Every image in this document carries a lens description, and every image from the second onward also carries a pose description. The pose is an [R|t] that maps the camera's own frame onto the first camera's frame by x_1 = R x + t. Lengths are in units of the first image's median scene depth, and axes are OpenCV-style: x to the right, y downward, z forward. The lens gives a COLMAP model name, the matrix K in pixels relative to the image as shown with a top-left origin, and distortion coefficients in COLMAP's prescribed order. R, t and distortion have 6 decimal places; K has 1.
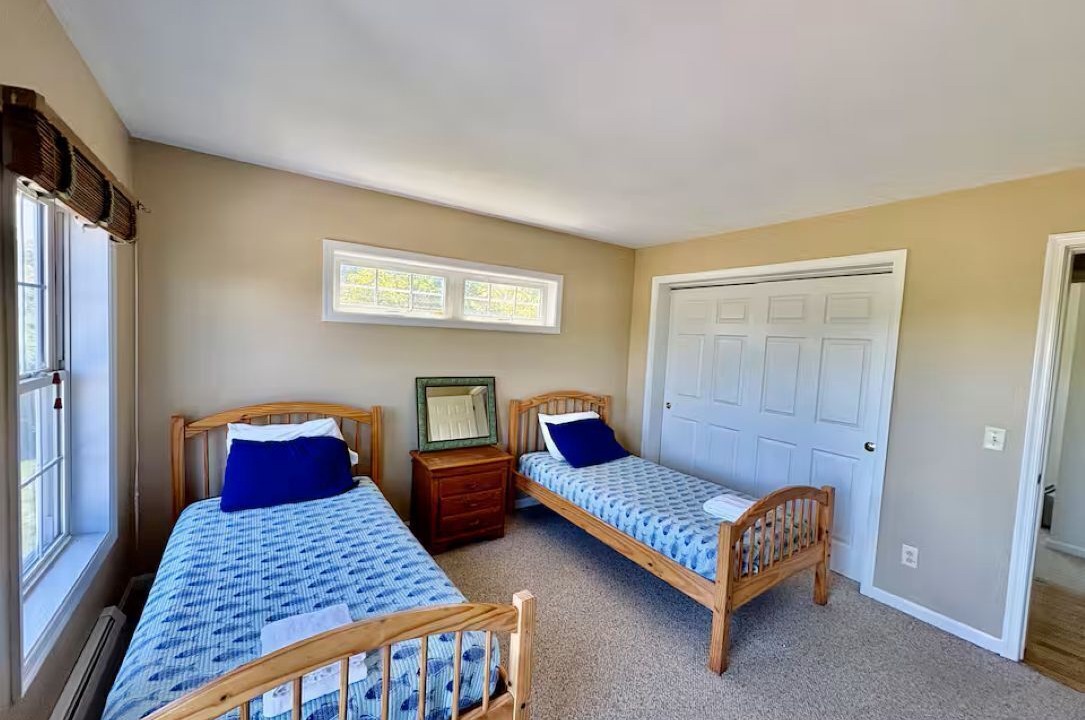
lens RADIAL K [[433.1, 0, 542.8], [0, 433.1, 356.8], [0, 0, 1]] dist [-0.000215, 0.000088]
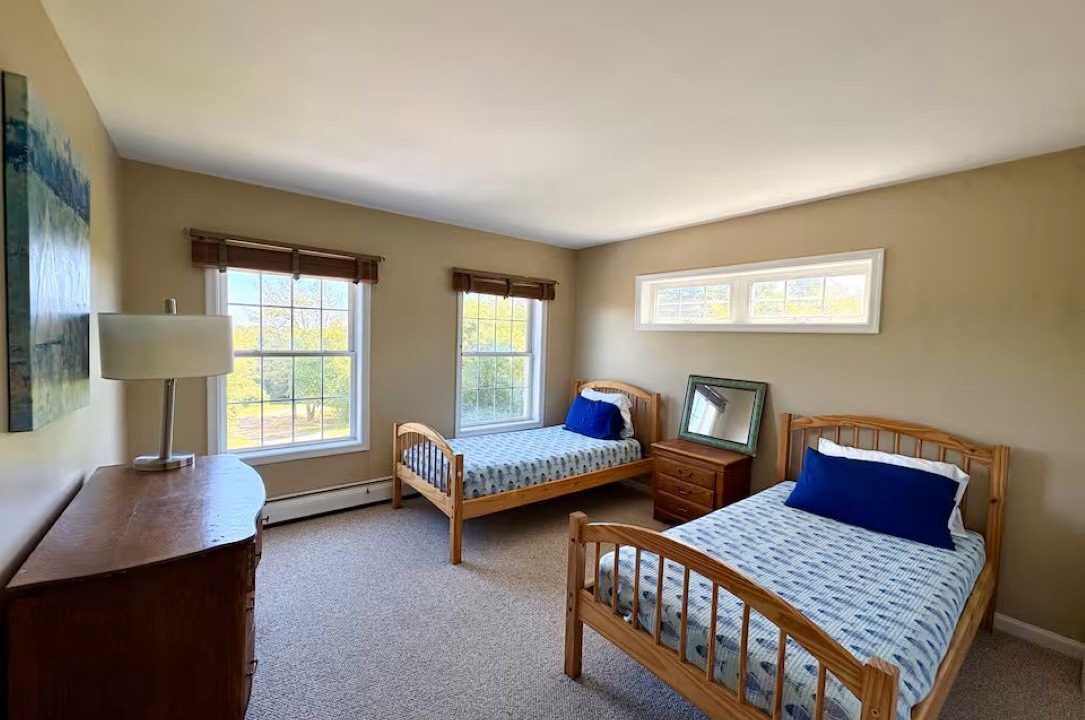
lens RADIAL K [[433.1, 0, 542.8], [0, 433.1, 356.8], [0, 0, 1]] dist [-0.000215, 0.000088]
pose [[0.068827, 0.004239, -0.997620, 0.770043], [-0.076021, 0.997106, -0.001008, 0.027351], [0.994728, 0.075910, 0.068950, 0.470690]]
